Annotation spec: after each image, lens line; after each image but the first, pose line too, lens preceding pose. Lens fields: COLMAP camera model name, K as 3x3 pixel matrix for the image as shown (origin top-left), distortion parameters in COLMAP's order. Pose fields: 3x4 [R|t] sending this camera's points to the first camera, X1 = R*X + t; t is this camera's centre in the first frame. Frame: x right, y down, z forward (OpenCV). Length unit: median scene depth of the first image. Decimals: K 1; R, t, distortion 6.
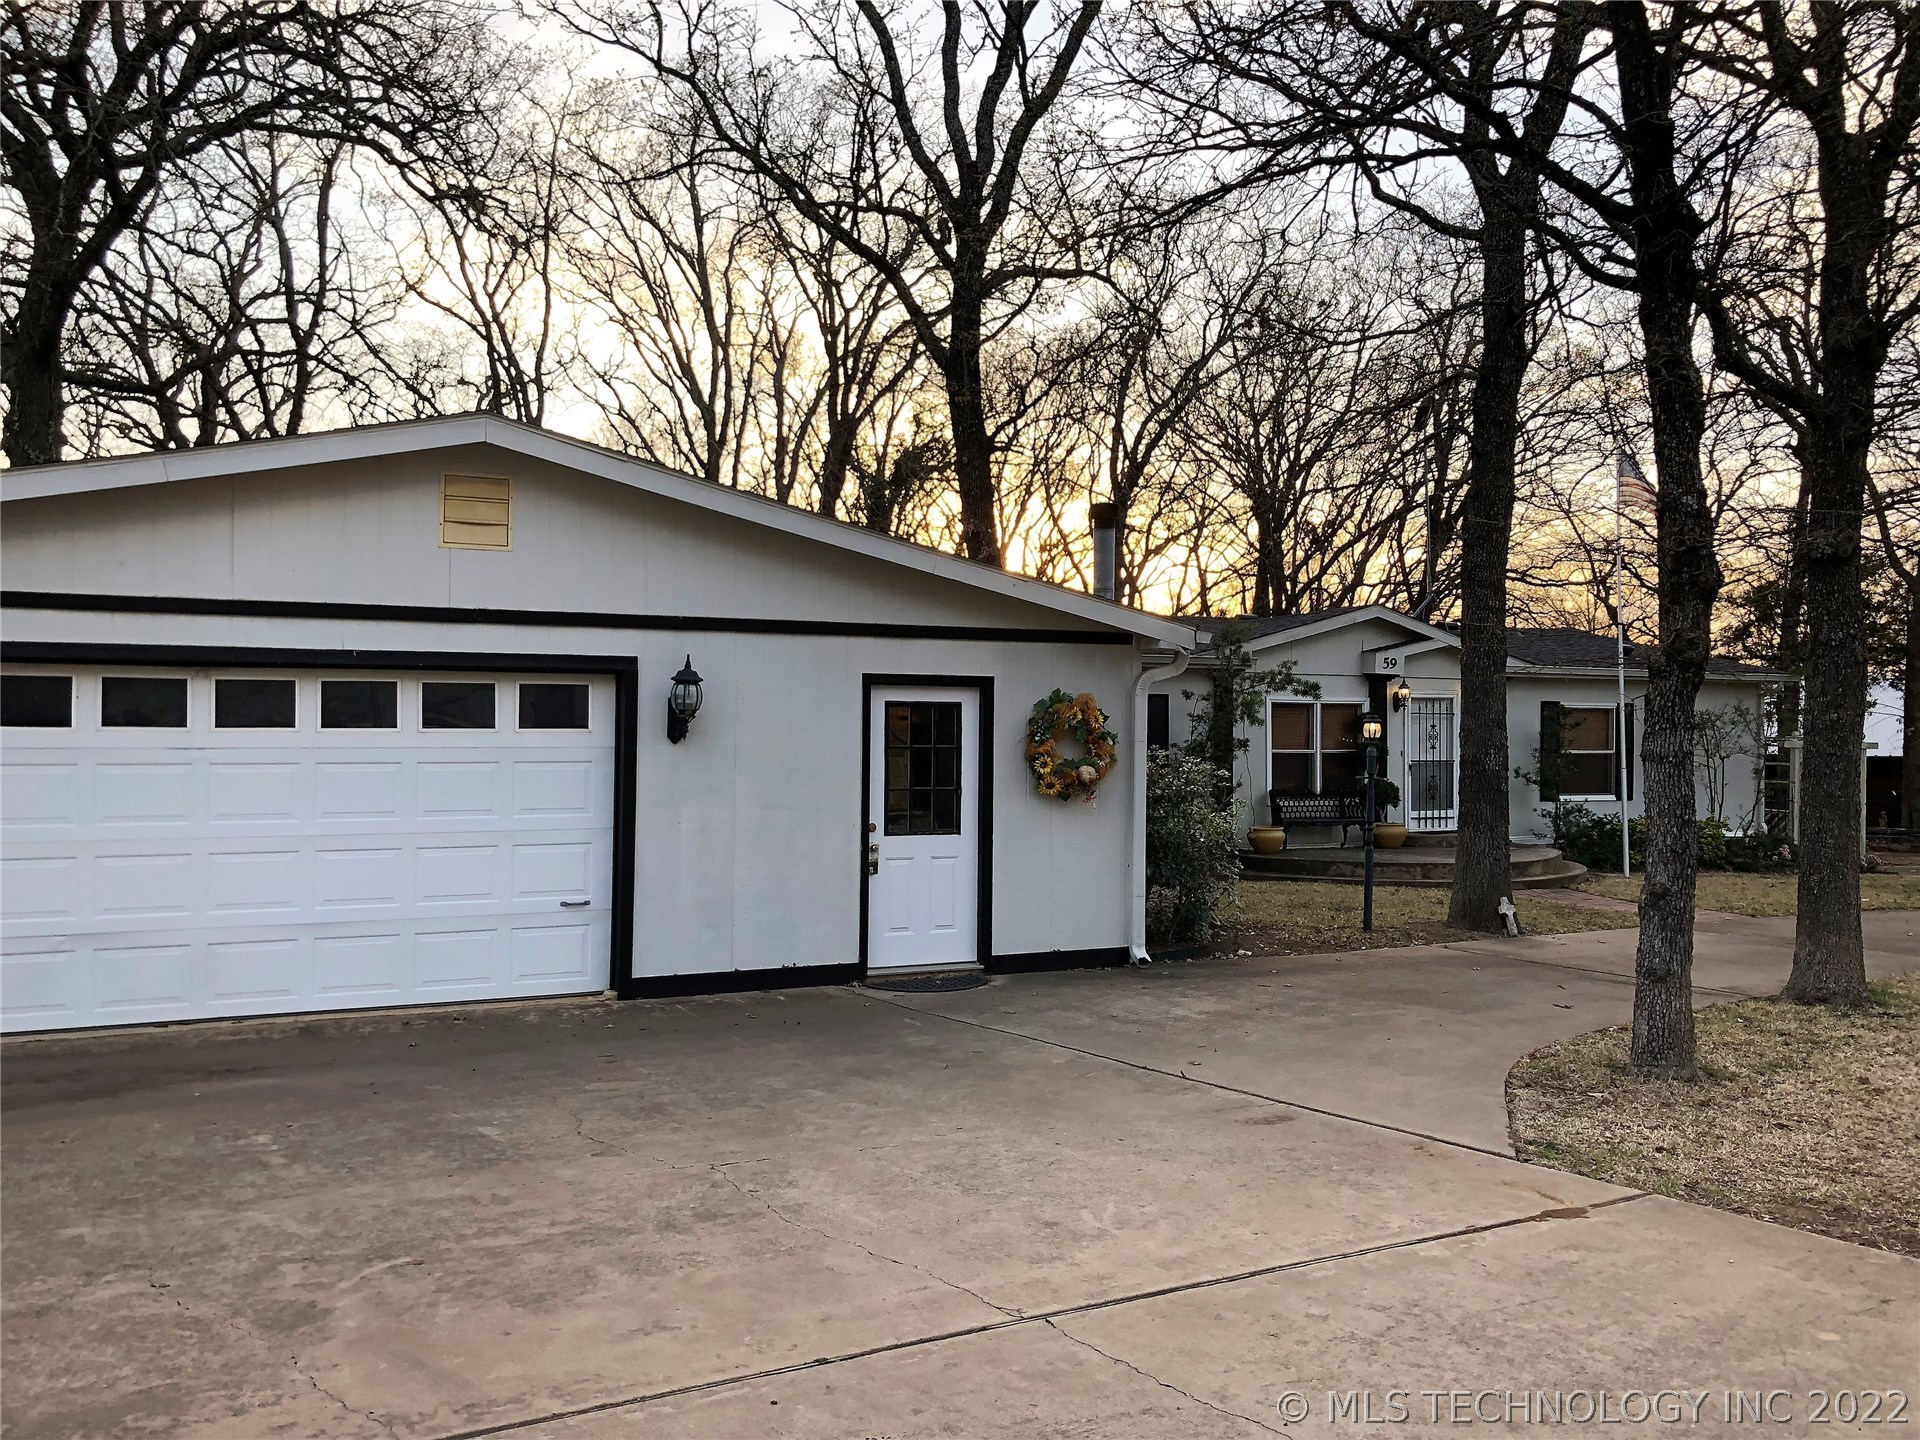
lens RADIAL K [[1567.9, 0, 961.8], [0, 1567.9, 734.8], [0, 0, 1]] dist [0.014100, -0.013103]
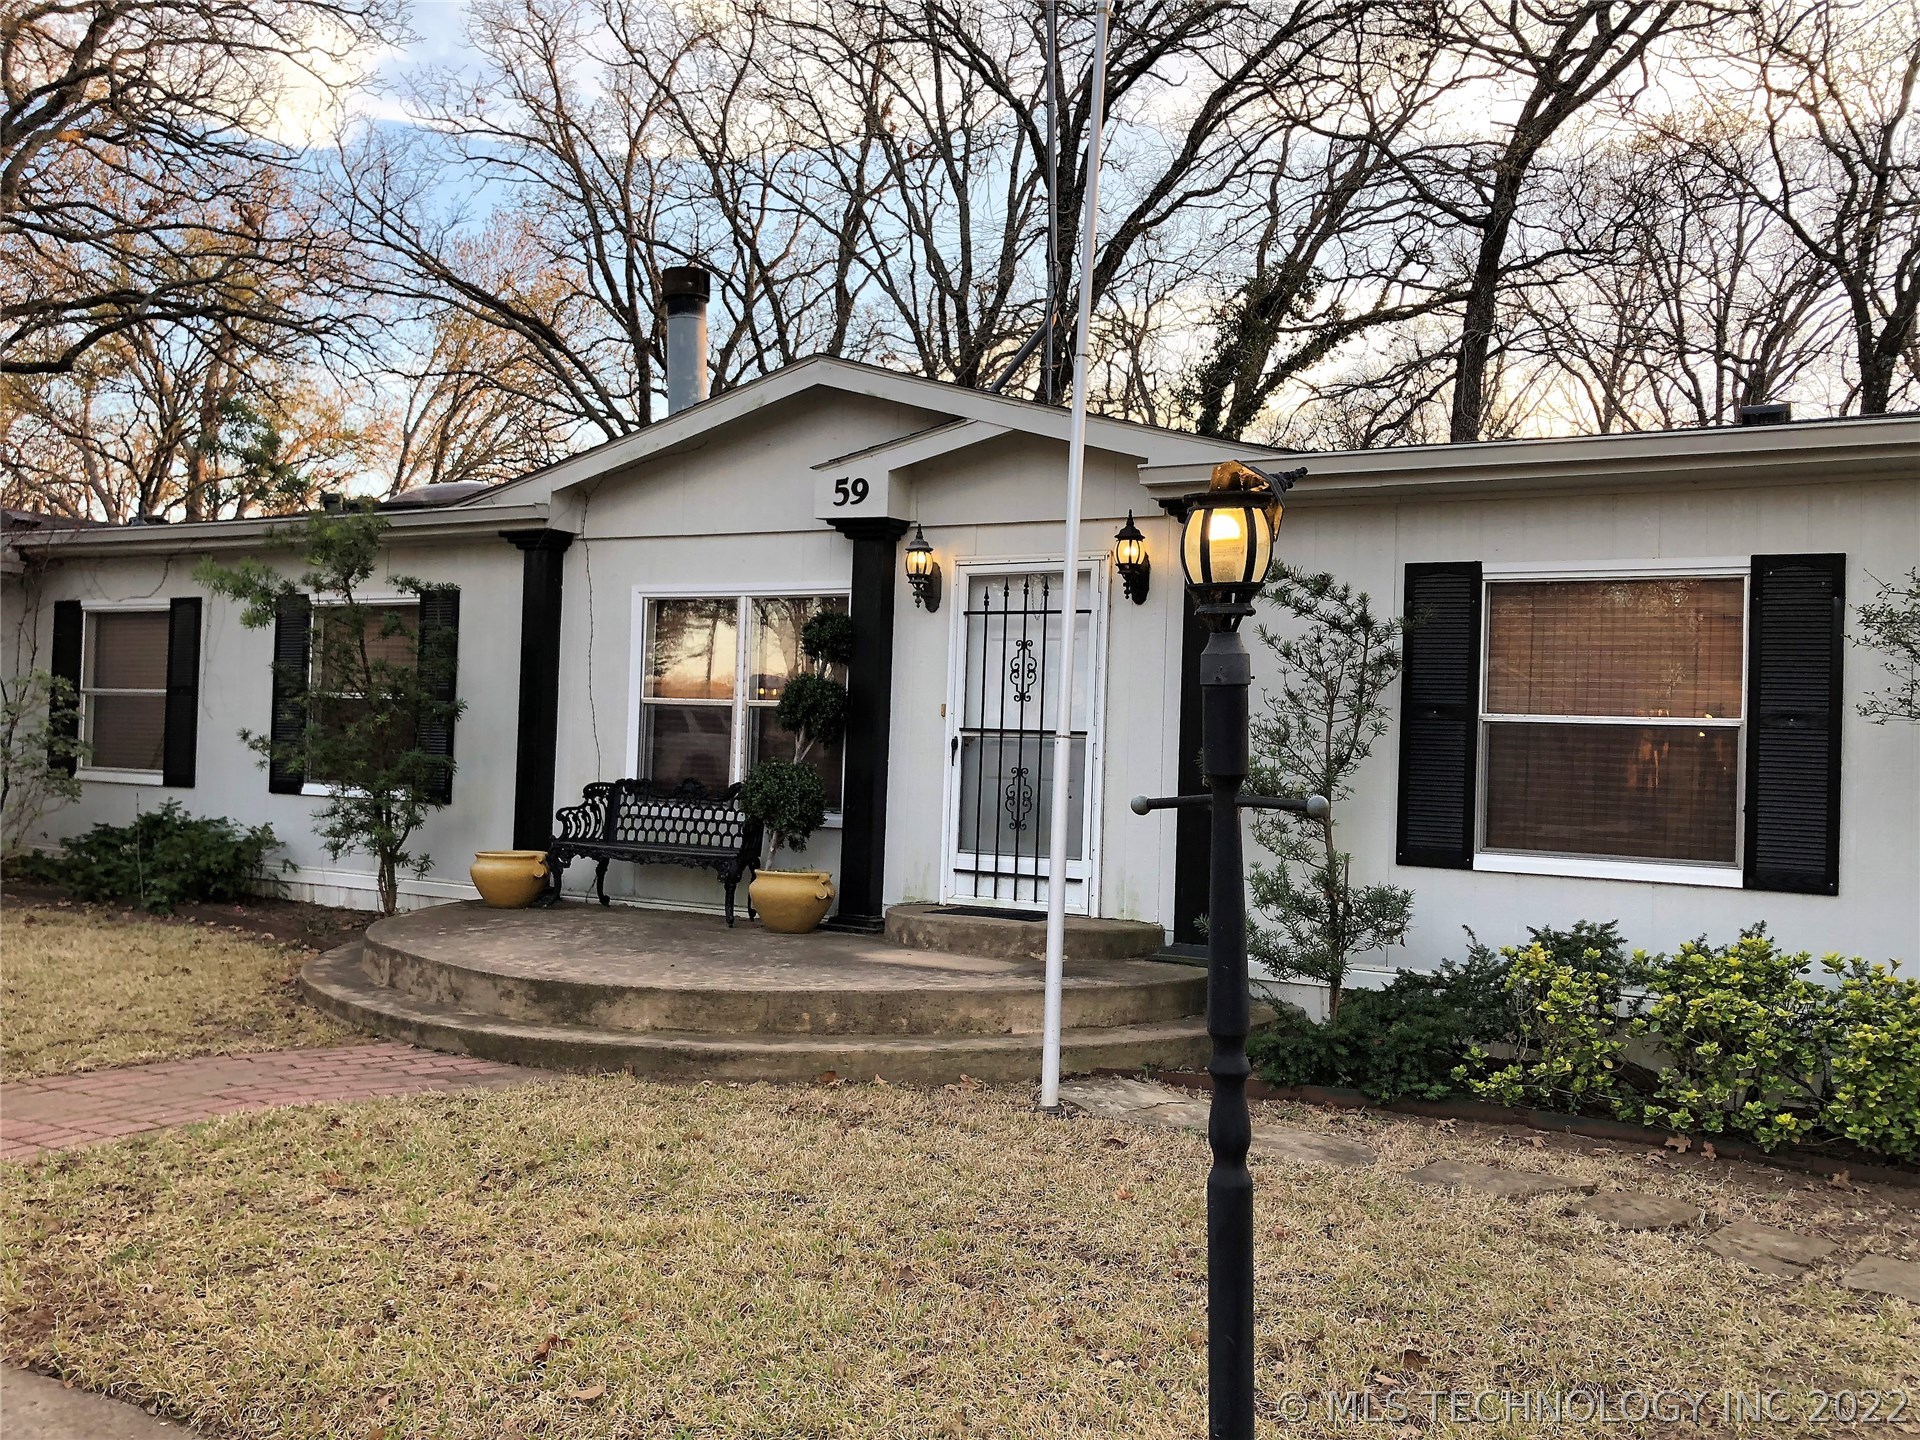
lens RADIAL K [[1567.9, 0, 962.2], [0, 1567.9, 718.6], [0, 0, 1]] dist [0.014100, -0.013103]
pose [[0.586009, 0.009477, -0.810249, 0.619718], [-0.017340, 0.999849, -0.000847, 0.014583], [0.810119, 0.014546, 0.586085, 0.770774]]
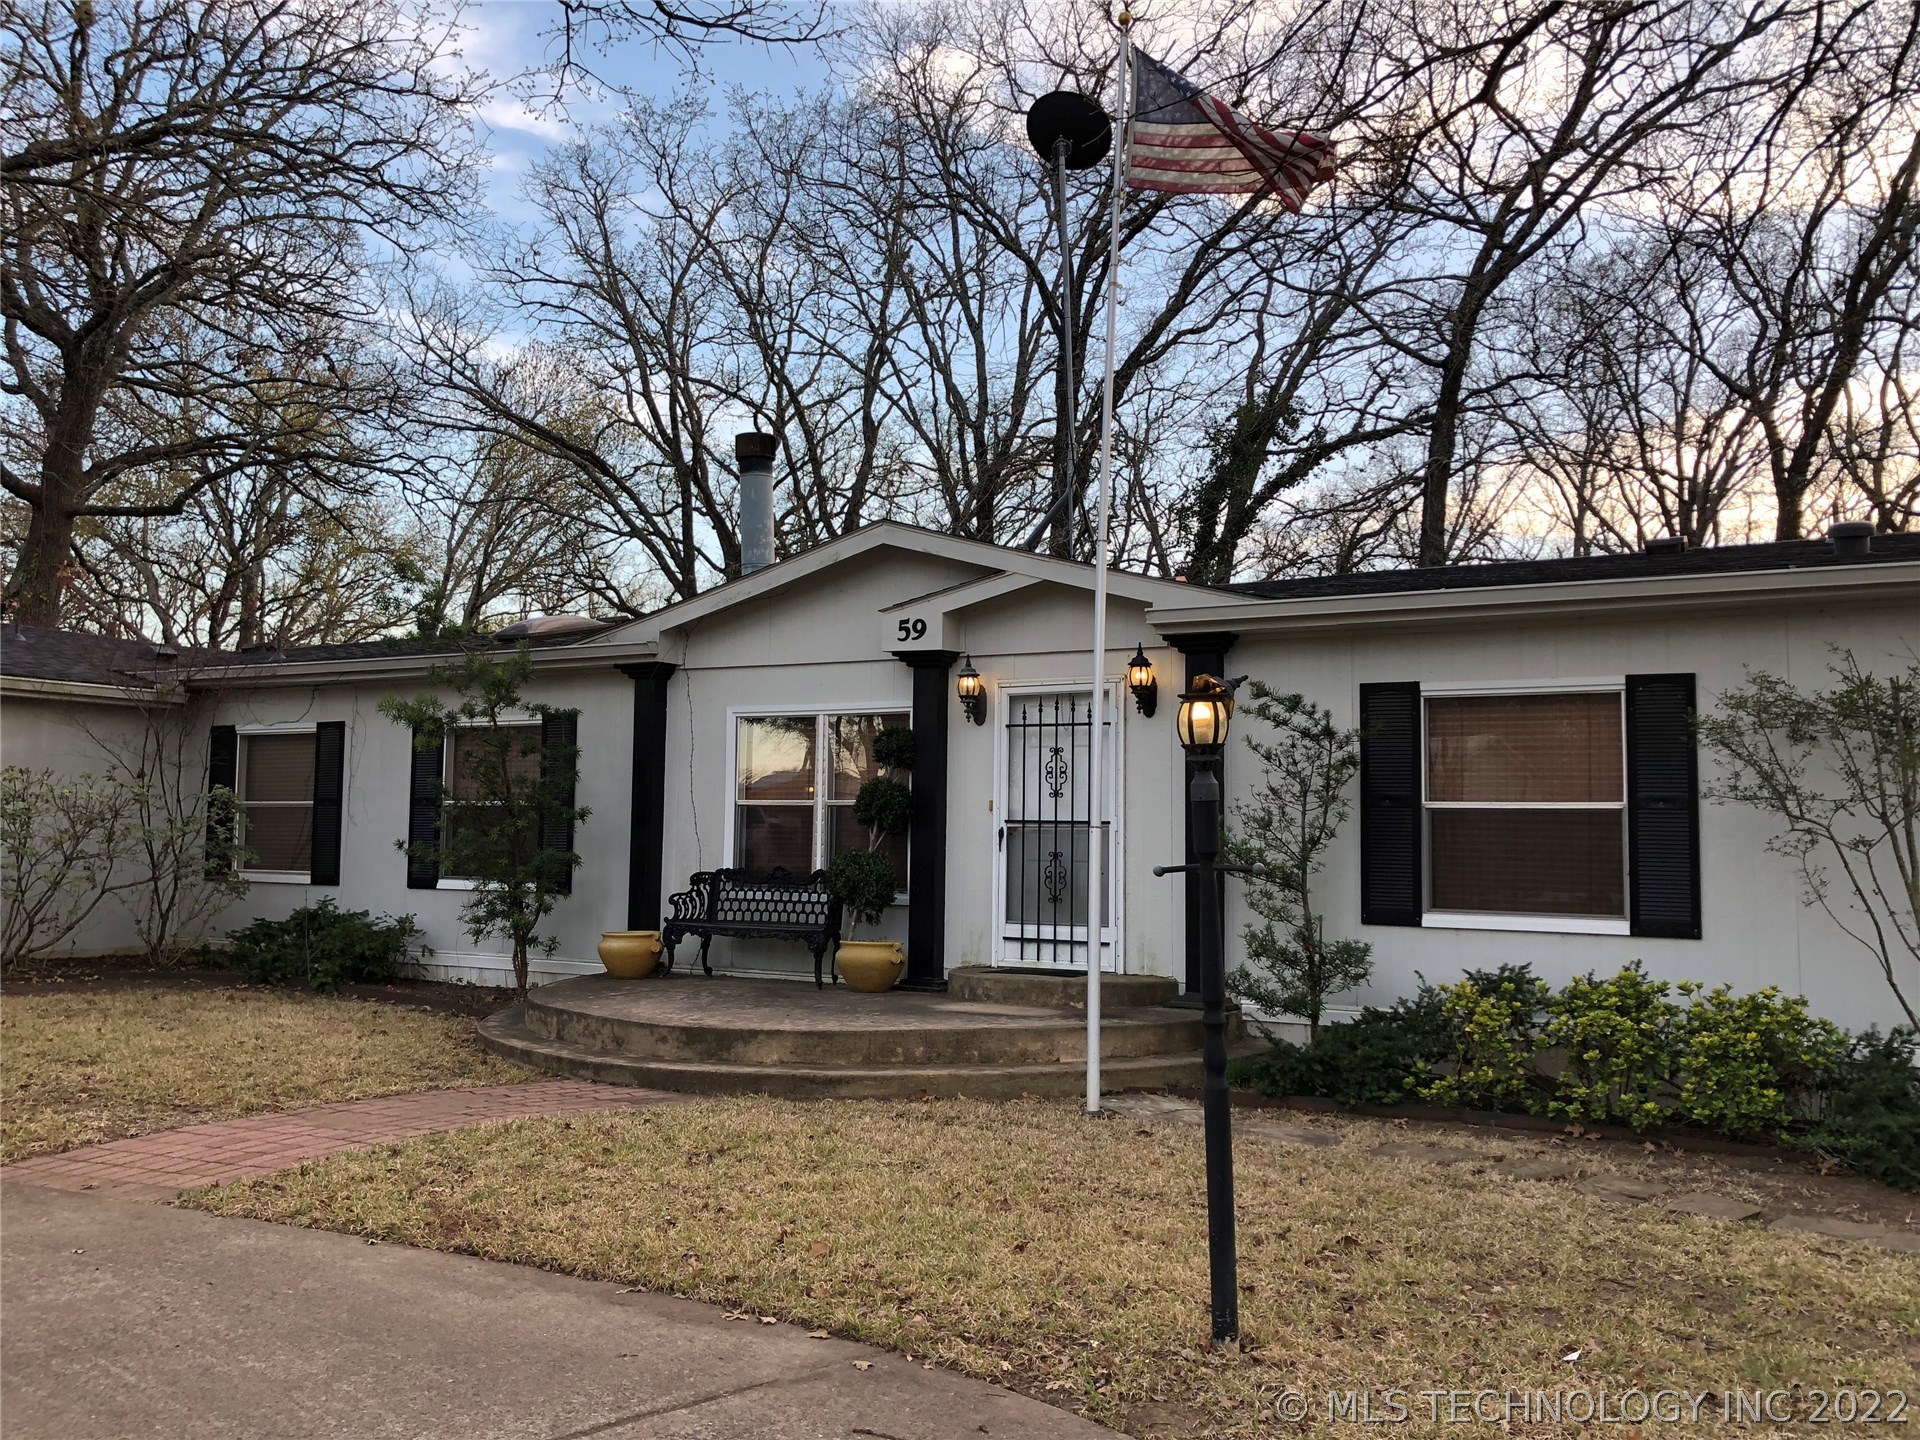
lens RADIAL K [[1567.9, 0, 964.9], [0, 1567.9, 720.5], [0, 0, 1]] dist [0.014100, -0.013103]
pose [[0.582130, -0.046719, -0.811753, 0.686553], [0.003801, 0.998493, -0.054741, 0.012039], [0.813087, 0.028781, 0.581430, 0.708816]]
